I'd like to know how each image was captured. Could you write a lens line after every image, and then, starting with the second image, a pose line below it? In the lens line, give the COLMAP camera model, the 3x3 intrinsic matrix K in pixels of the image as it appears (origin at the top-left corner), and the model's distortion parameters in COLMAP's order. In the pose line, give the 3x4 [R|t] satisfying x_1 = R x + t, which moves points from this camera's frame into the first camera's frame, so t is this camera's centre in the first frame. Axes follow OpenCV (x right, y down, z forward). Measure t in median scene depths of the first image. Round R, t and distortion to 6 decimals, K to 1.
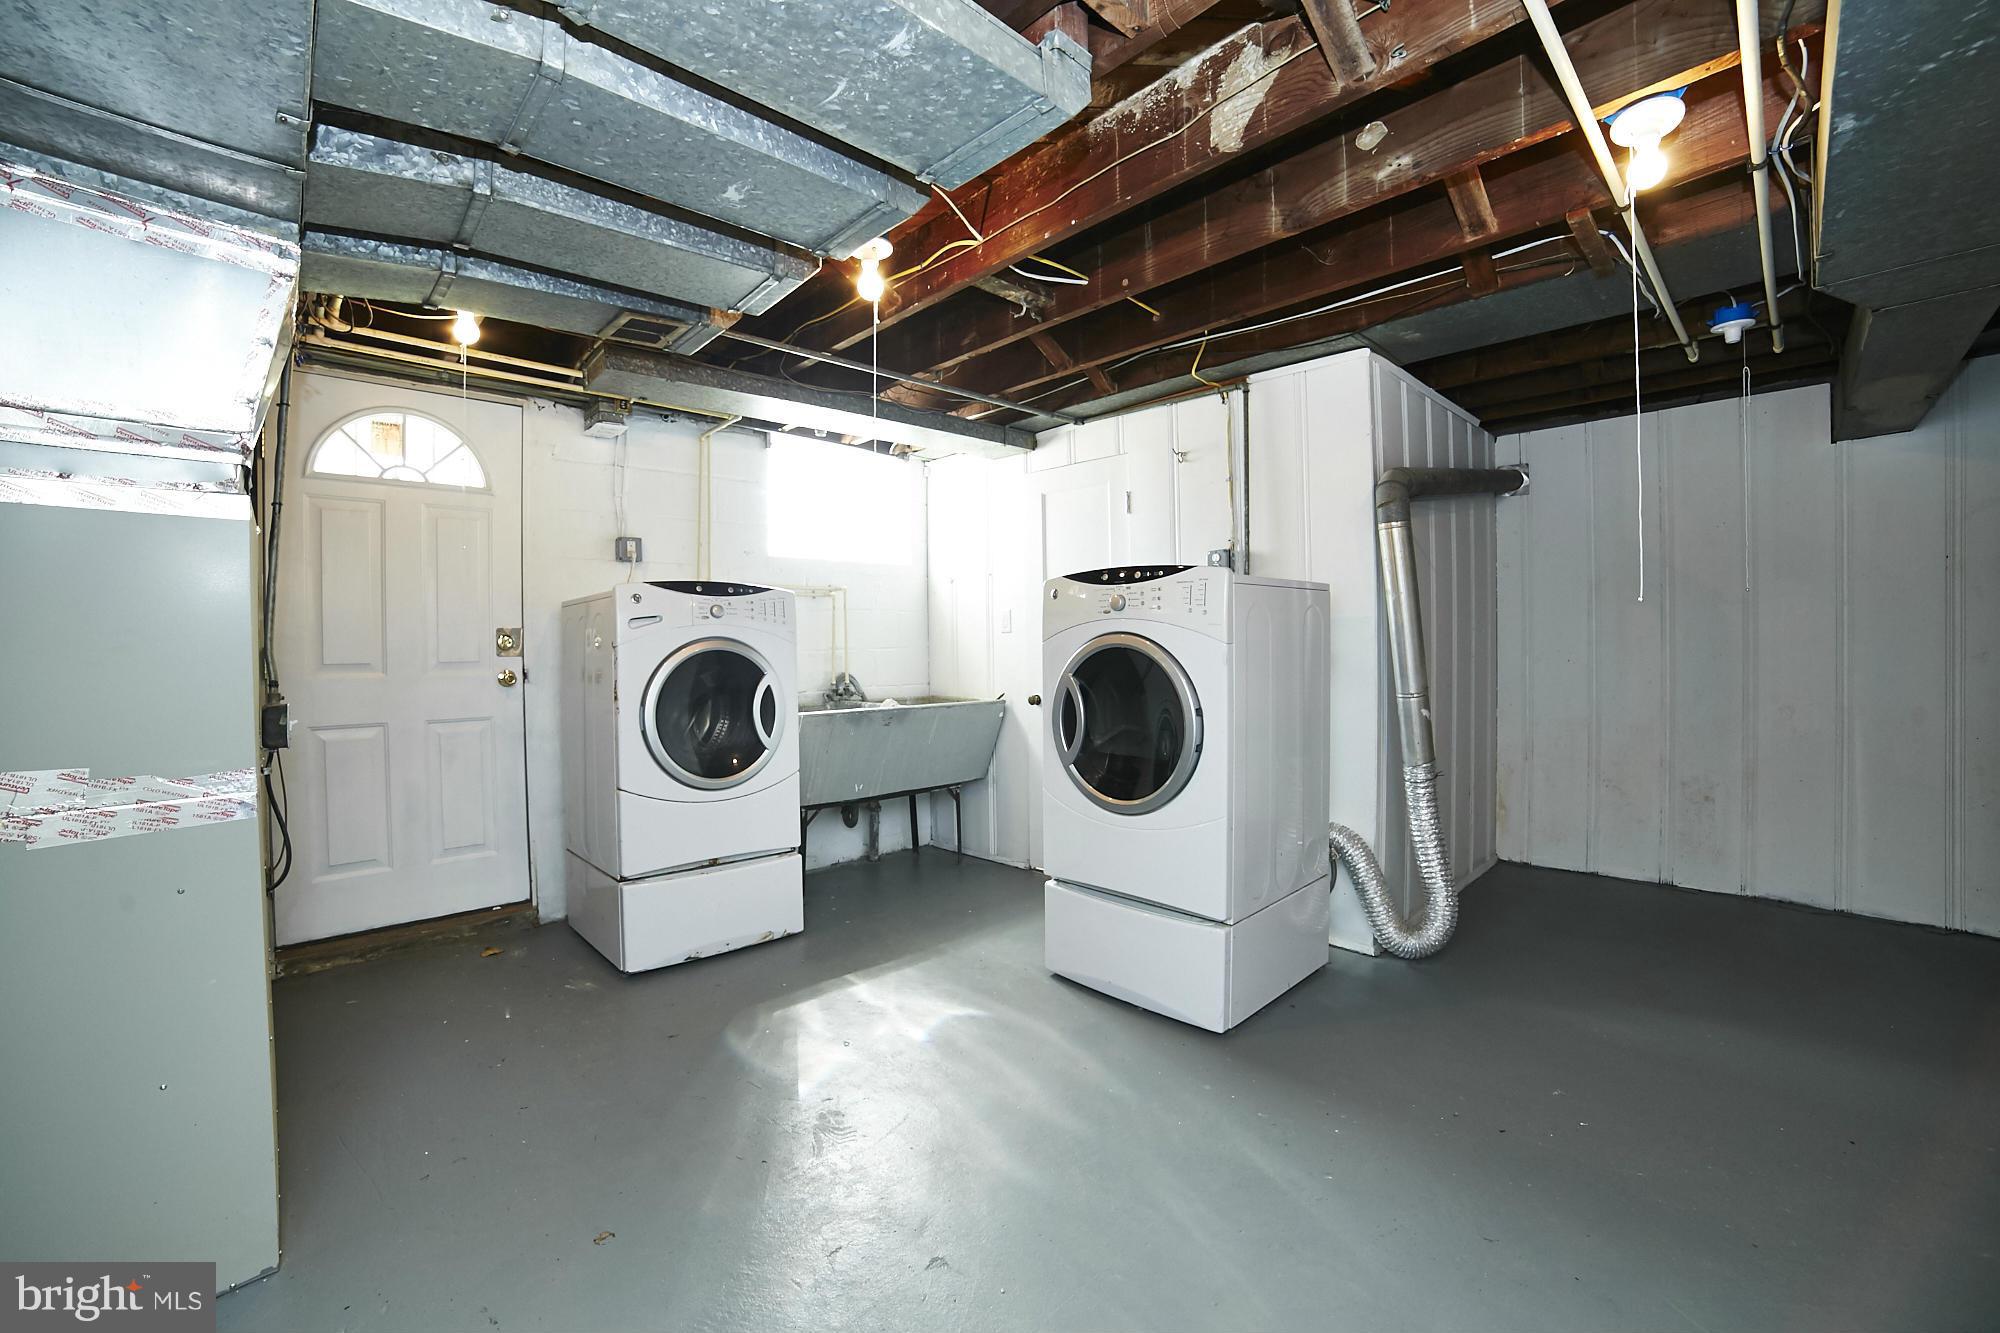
lens RADIAL K [[809.1, 0, 999.9], [0, 809.1, 653.4], [0, 0, 1]] dist [-0.112551, 0.039516]
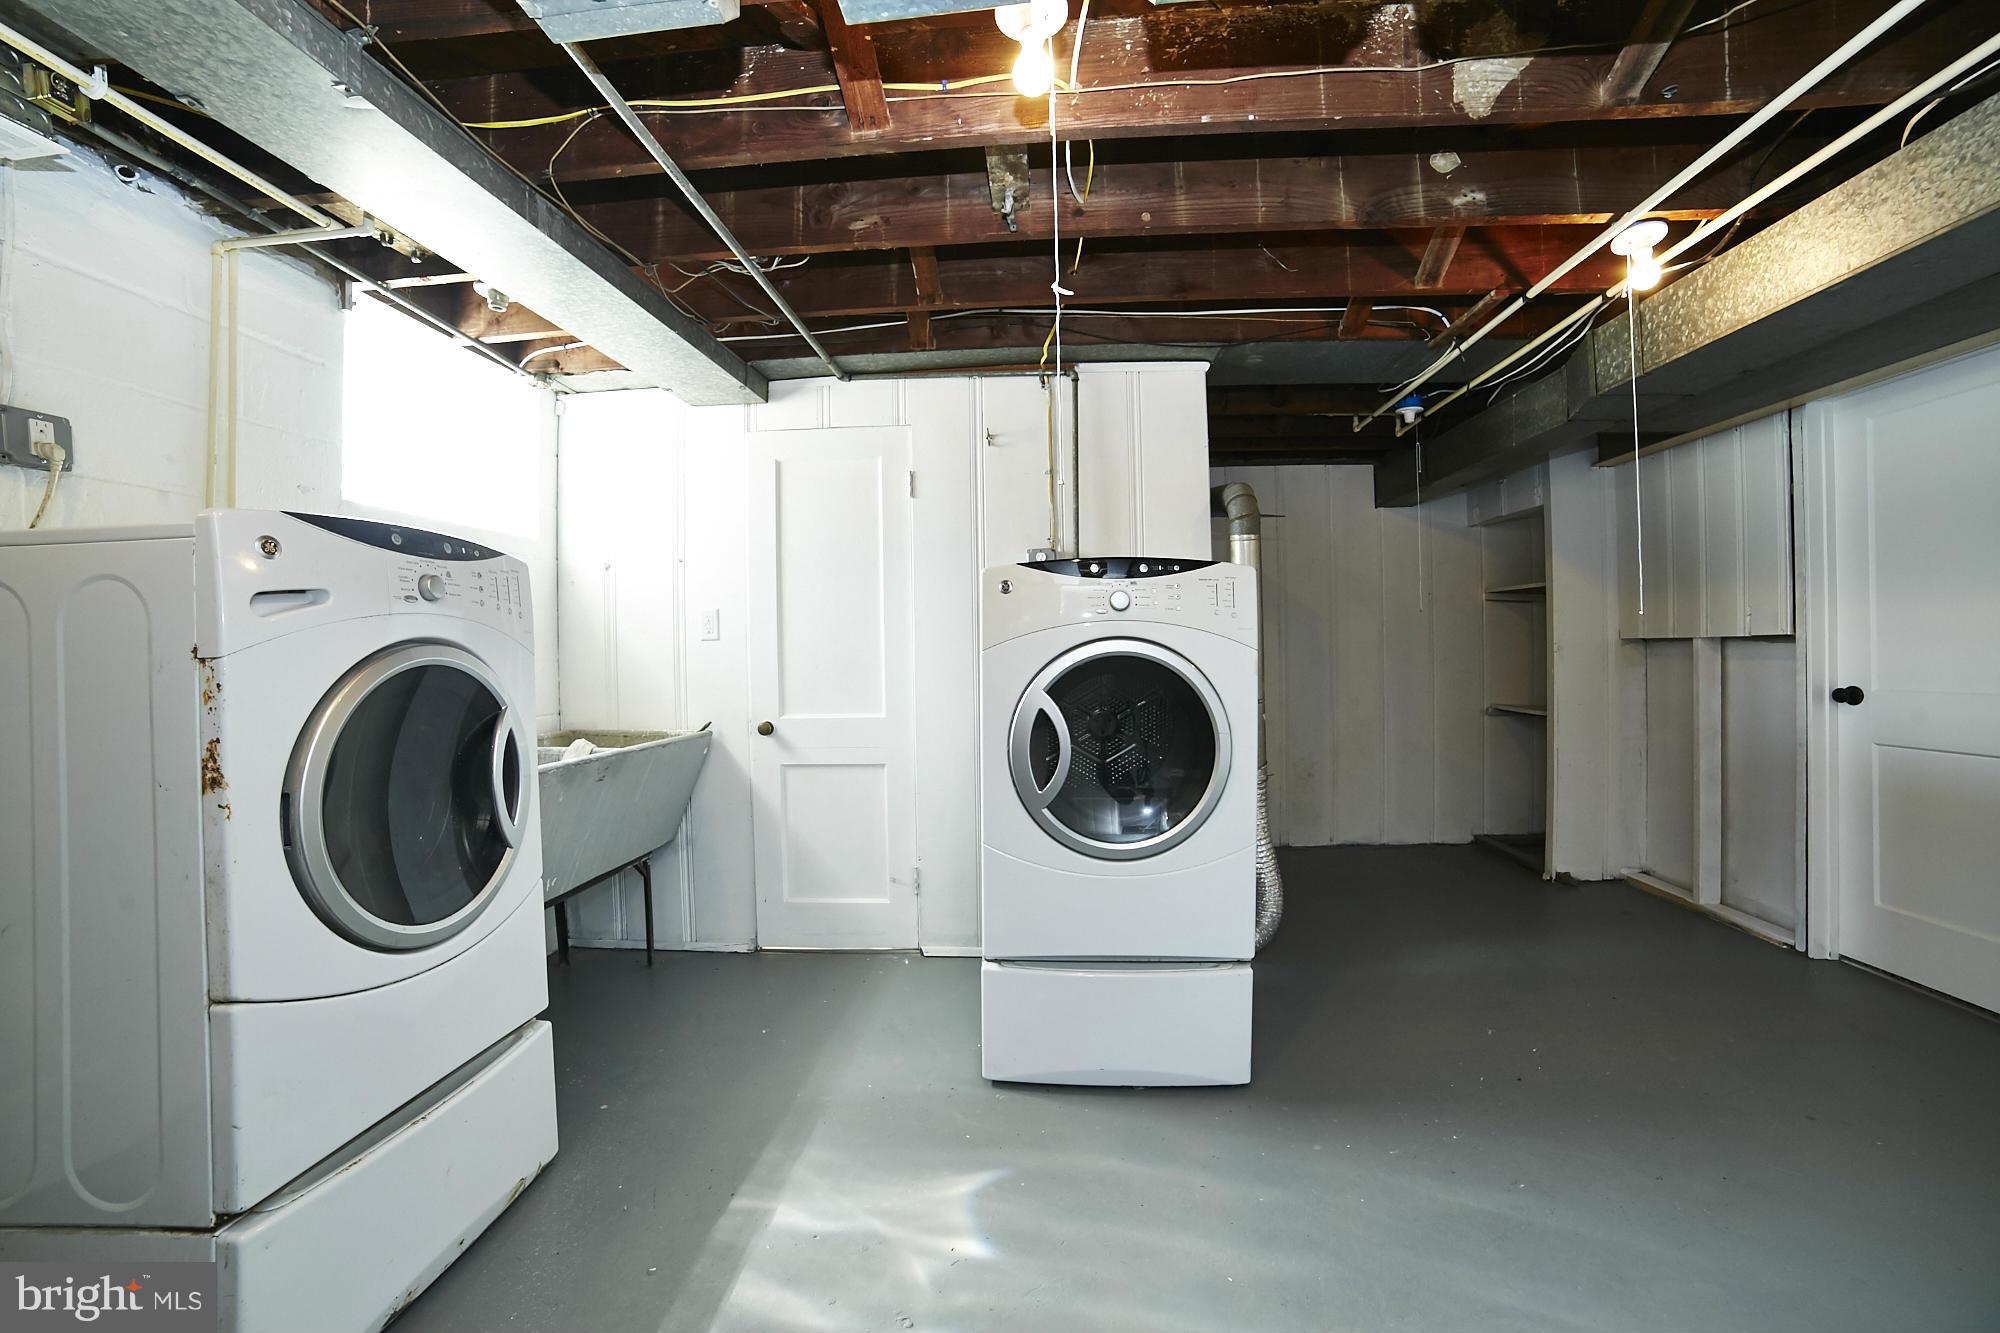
lens RADIAL K [[809.1, 0, 999.9], [0, 809.1, 653.4], [0, 0, 1]] dist [-0.112551, 0.039516]
pose [[0.746185, -0.000134, 0.665738, -0.414202], [0.012298, 0.999832, -0.013583, -0.000566], [-0.665625, 0.018323, 0.746062, 0.407328]]
